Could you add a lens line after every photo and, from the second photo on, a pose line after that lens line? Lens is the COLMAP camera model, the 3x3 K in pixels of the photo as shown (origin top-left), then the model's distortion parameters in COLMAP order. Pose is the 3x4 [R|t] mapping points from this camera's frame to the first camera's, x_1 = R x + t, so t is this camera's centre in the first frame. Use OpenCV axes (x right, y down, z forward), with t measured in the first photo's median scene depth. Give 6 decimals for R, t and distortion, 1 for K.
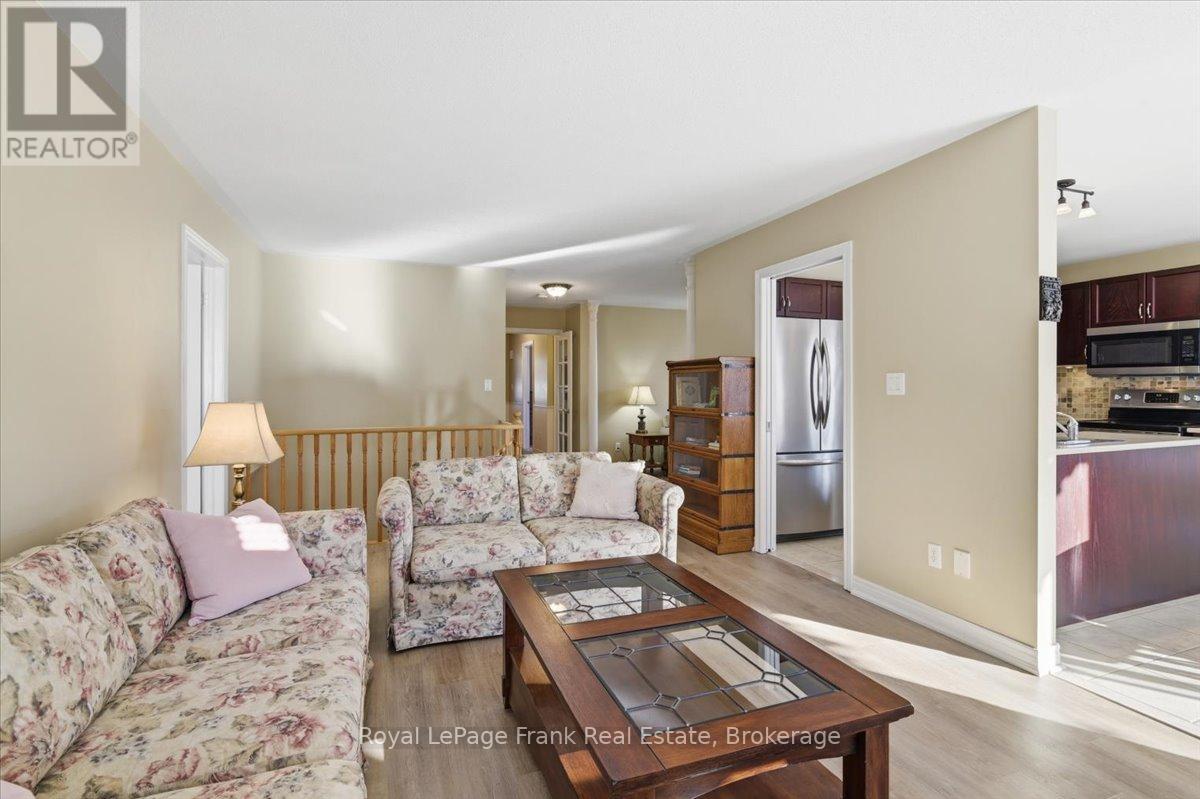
lens RADIAL K [[576.8, 0, 595.6], [0, 576.8, 392.2], [0, 0, 1]] dist [-0.009837, 0.002324]
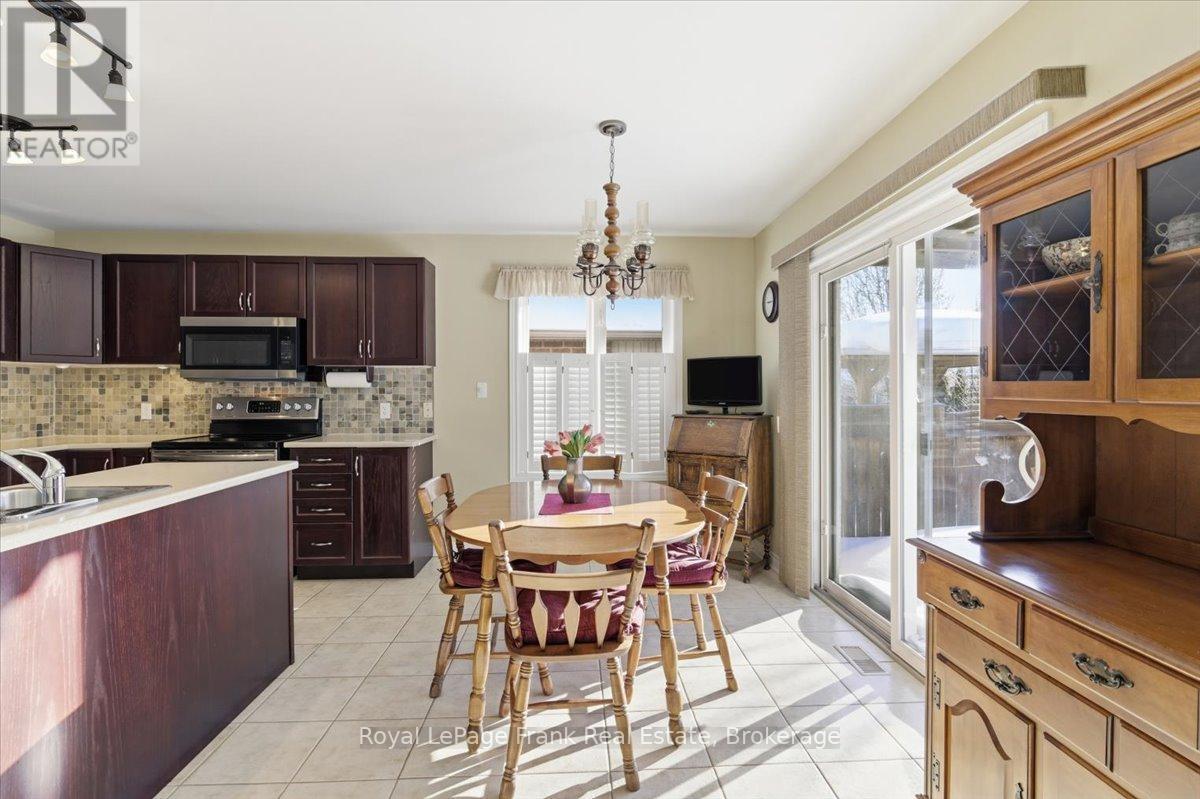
lens RADIAL K [[576.8, 0, 605.2], [0, 576.8, 393.7], [0, 0, 1]] dist [-0.009837, 0.002324]
pose [[0.301390, -0.000987, 0.953501, 0.318558], [0.007359, 0.999972, -0.001291, -0.004712], [-0.953473, 0.007406, 0.301388, 0.252763]]
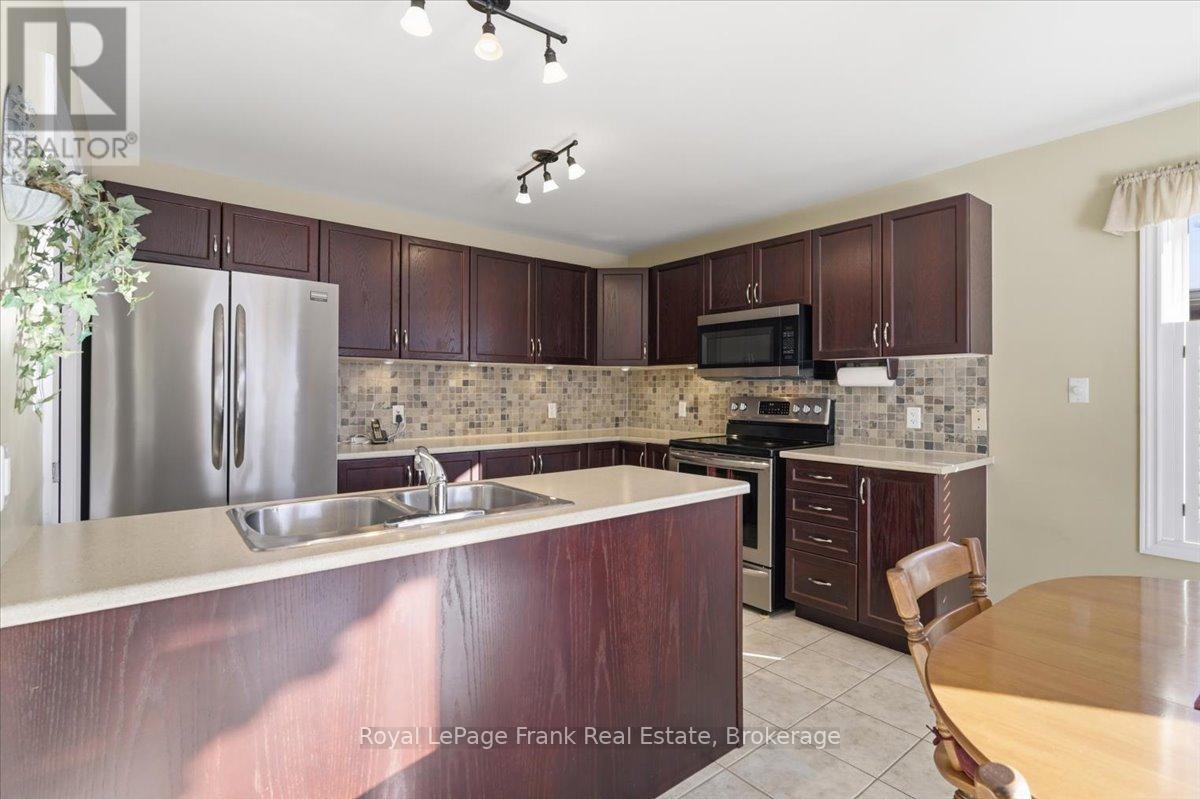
lens RADIAL K [[576.8, 0, 598.7], [0, 576.8, 389.9], [0, 0, 1]] dist [-0.009837, 0.002324]
pose [[0.949239, 0.005656, 0.314504, 0.510678], [-0.003280, 0.999962, -0.008084, -0.007277], [-0.314538, 0.006642, 0.949222, 0.332431]]
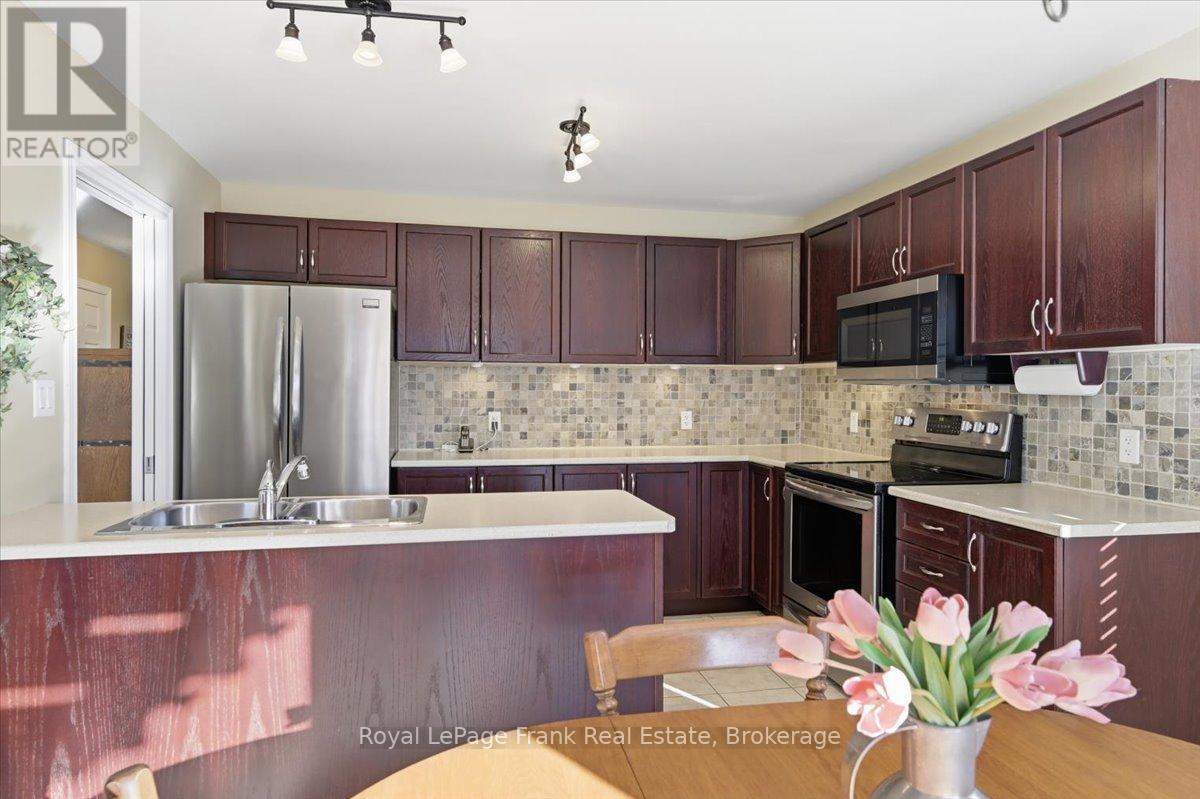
lens RADIAL K [[741.0, 0, 595.0], [0, 741.0, 394.7], [0, 0, 1]] dist [0.012947, -0.000170]
pose [[0.987839, 0.008314, -0.155256, 0.760126], [-0.007718, 0.999960, 0.004437, -0.017725], [0.155286, -0.003185, 0.987864, 0.264659]]
